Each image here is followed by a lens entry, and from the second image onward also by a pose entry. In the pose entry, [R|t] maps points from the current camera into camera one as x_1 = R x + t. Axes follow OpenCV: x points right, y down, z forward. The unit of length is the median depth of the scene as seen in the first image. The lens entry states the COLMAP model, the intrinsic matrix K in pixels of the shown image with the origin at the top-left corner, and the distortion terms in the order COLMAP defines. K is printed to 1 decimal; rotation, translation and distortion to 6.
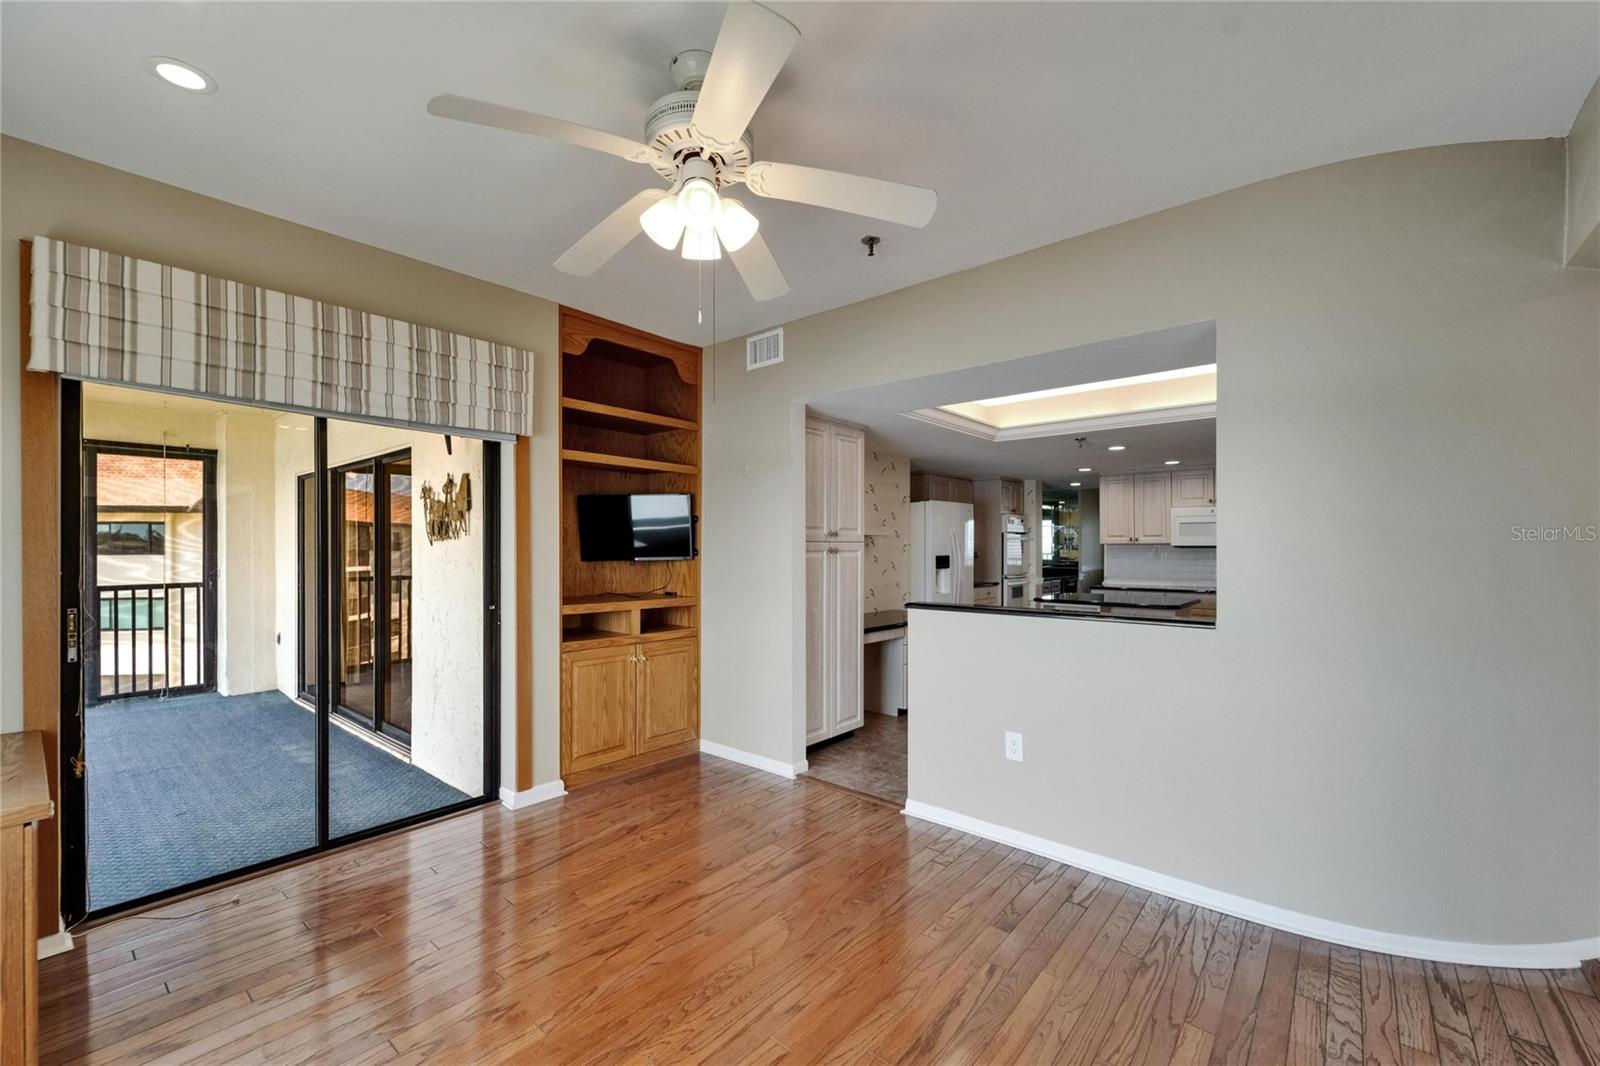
lens RADIAL K [[649.9, 0, 808.8], [0, 649.9, 538.2], [0, 0, 1]] dist [0.002663, 0.000061]
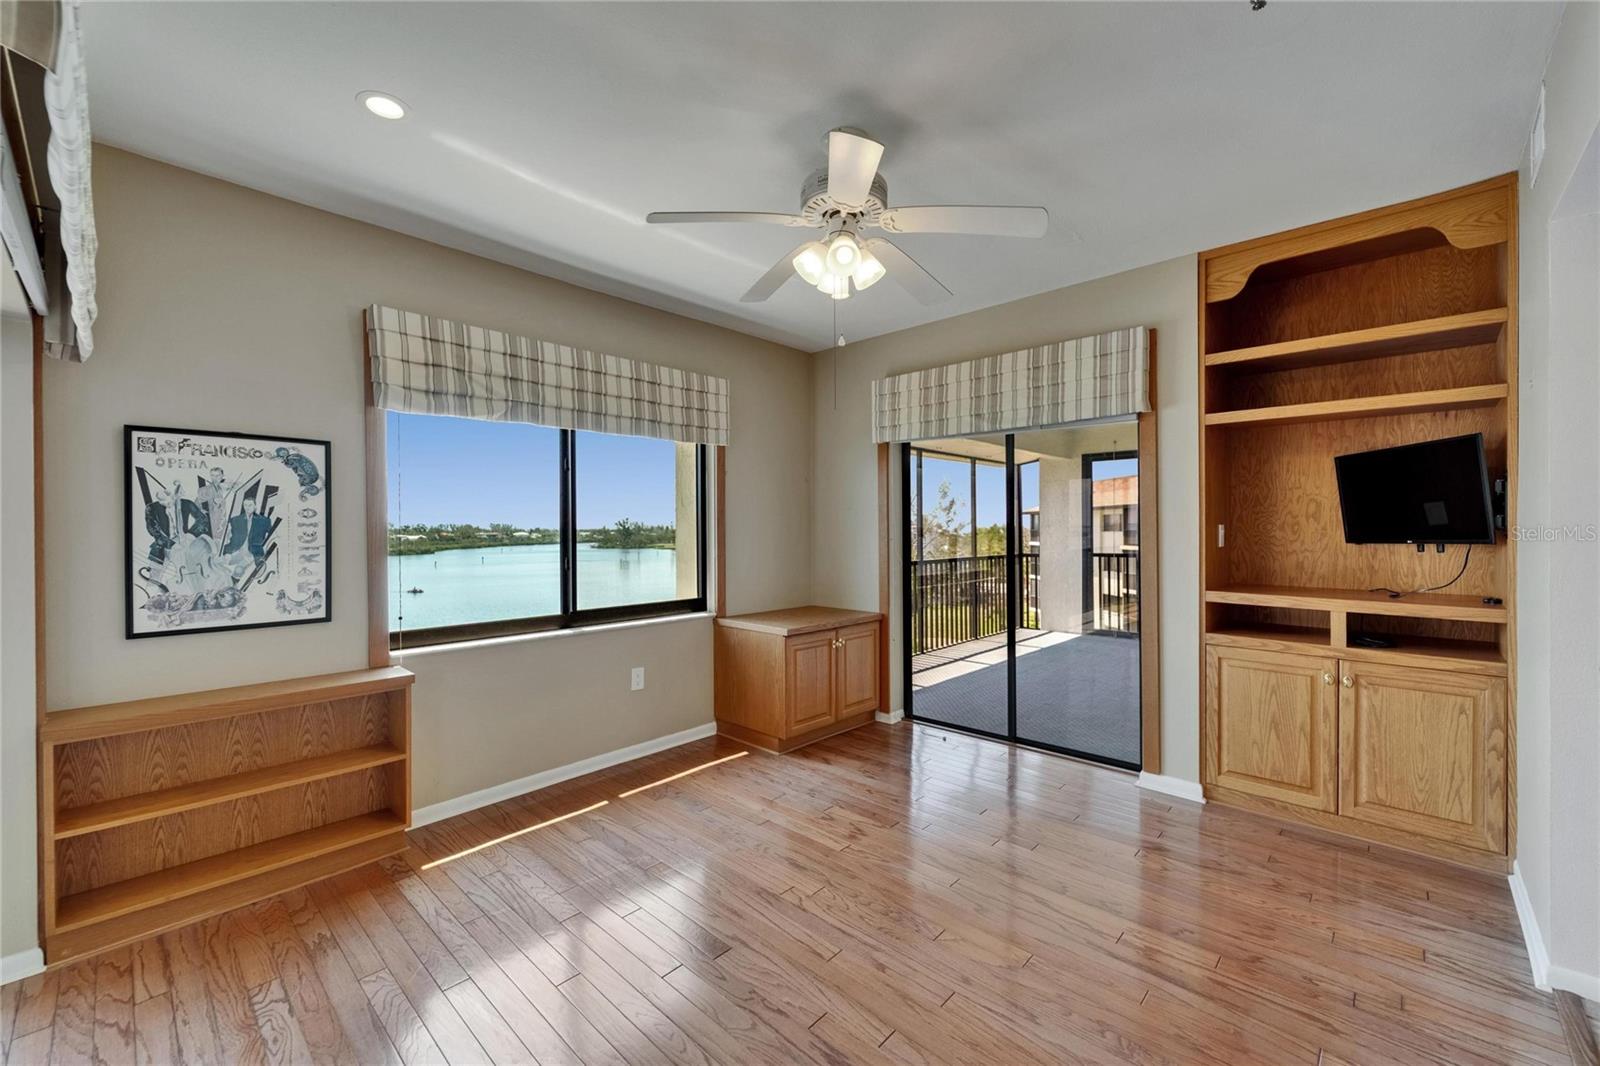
lens RADIAL K [[651.4, 0, 792.7], [0, 651.4, 517.4], [0, 0, 1]] dist [0.002171, -0.000744]
pose [[-0.077174, -0.027966, -0.996625, 0.566571], [0.012360, 0.999503, -0.029004, 0.024267], [0.996941, -0.014557, -0.076790, 0.522399]]
